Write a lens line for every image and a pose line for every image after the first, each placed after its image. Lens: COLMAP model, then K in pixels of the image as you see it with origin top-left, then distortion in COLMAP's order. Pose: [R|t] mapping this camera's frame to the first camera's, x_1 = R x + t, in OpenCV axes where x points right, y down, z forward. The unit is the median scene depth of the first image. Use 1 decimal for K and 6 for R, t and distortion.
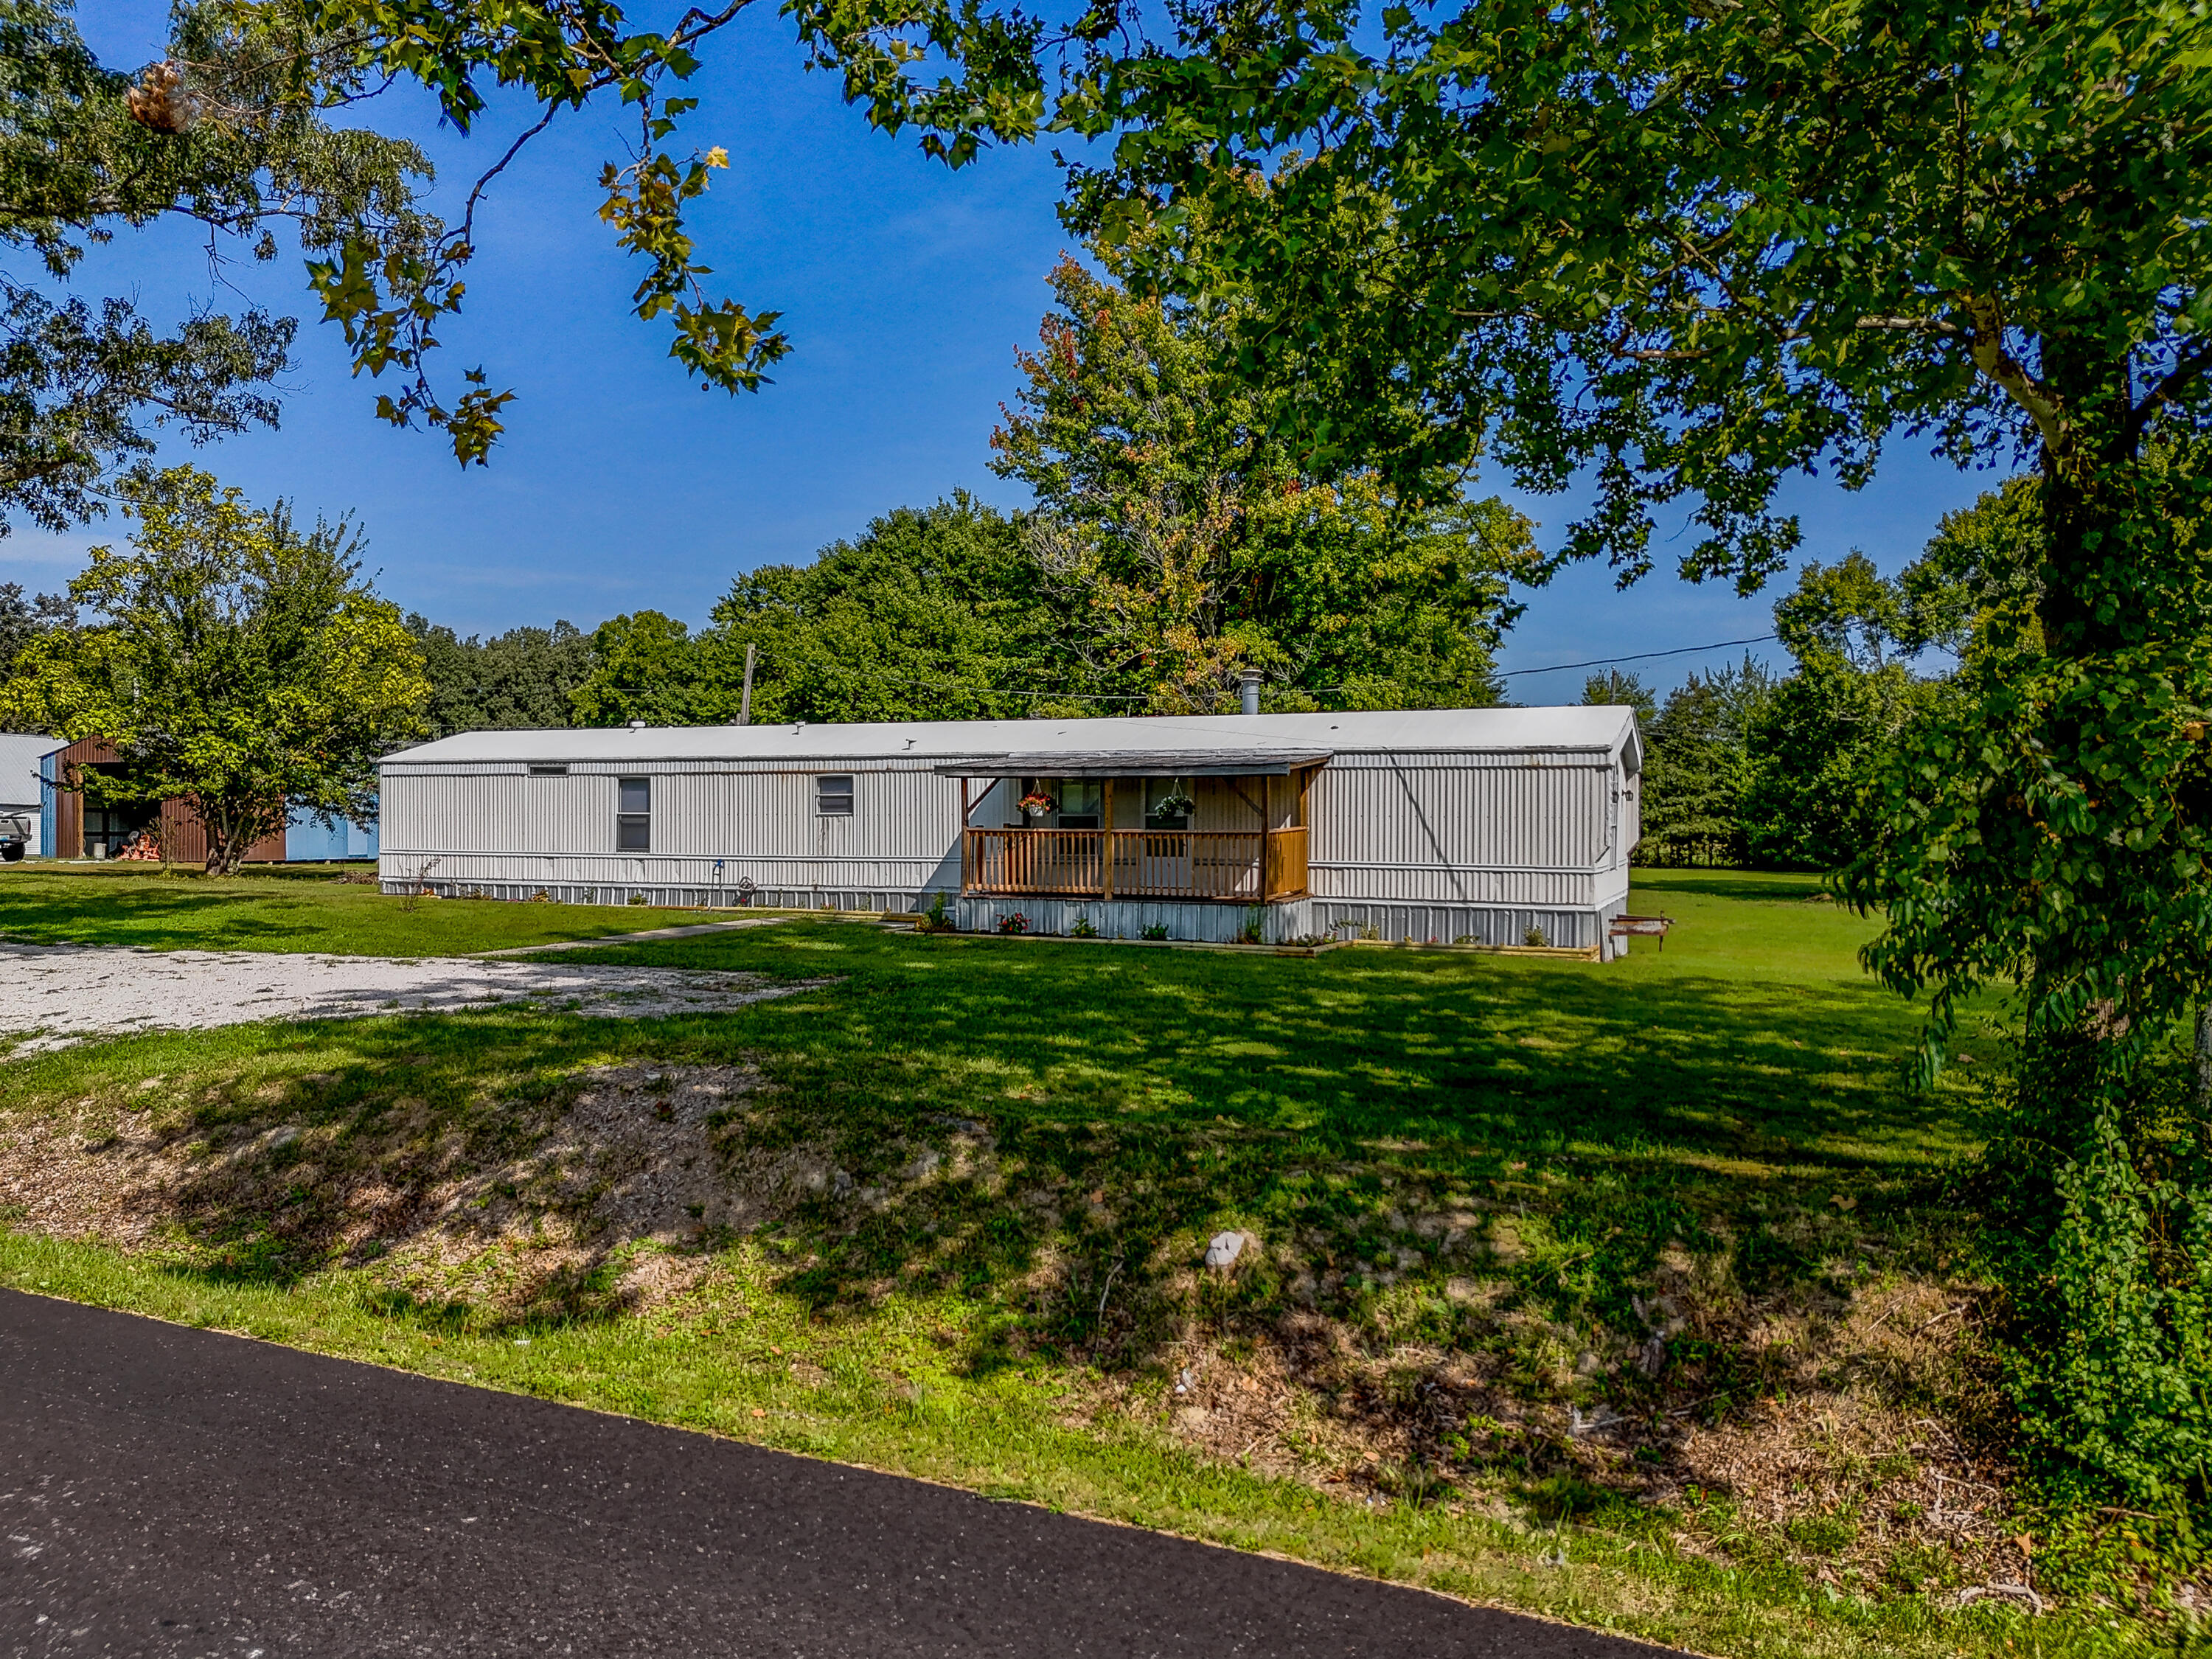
lens RADIAL K [[1639.5, 0, 1106.0], [0, 1639.5, 829.5], [0, 0, 1]] dist [0.011086, 0.004248]
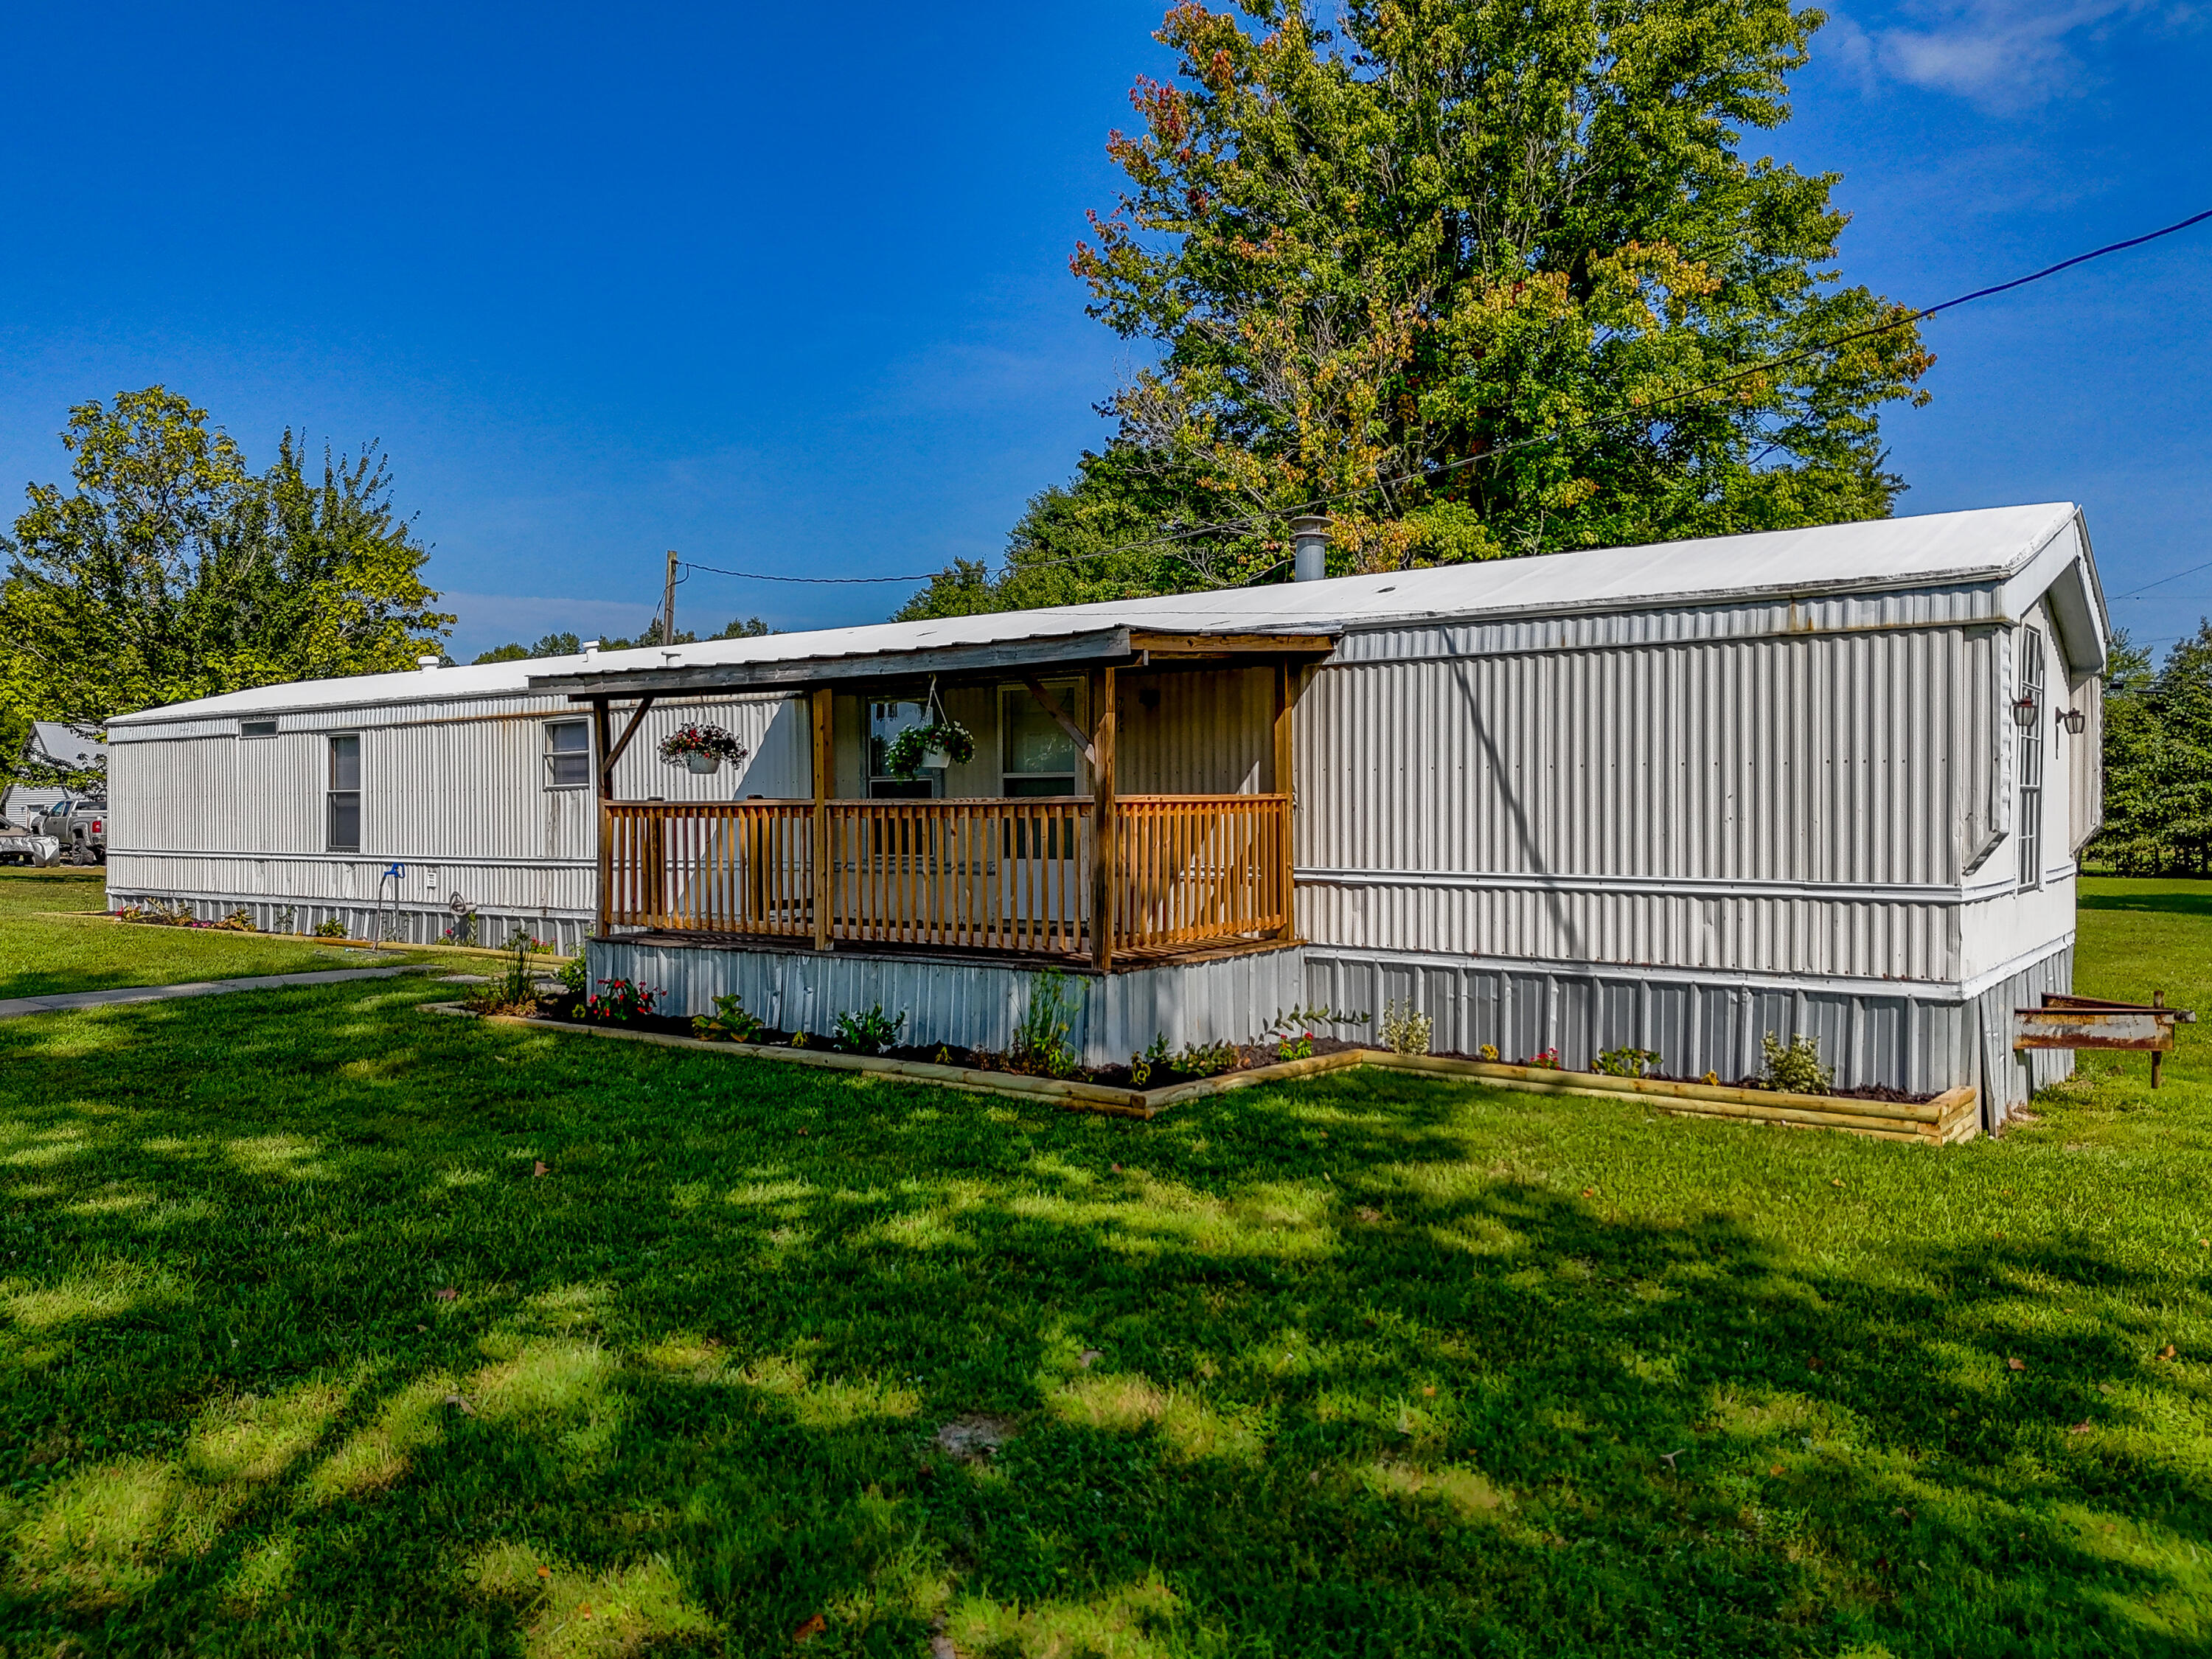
lens RADIAL K [[1639.5, 0, 1106.0], [0, 1639.5, 829.5], [0, 0, 1]] dist [0.011086, 0.004248]
pose [[0.970435, -0.003553, -0.241337, 0.161004], [0.002867, 0.999991, -0.003193, 0.008542], [0.241347, 0.002406, 0.970436, 0.473277]]
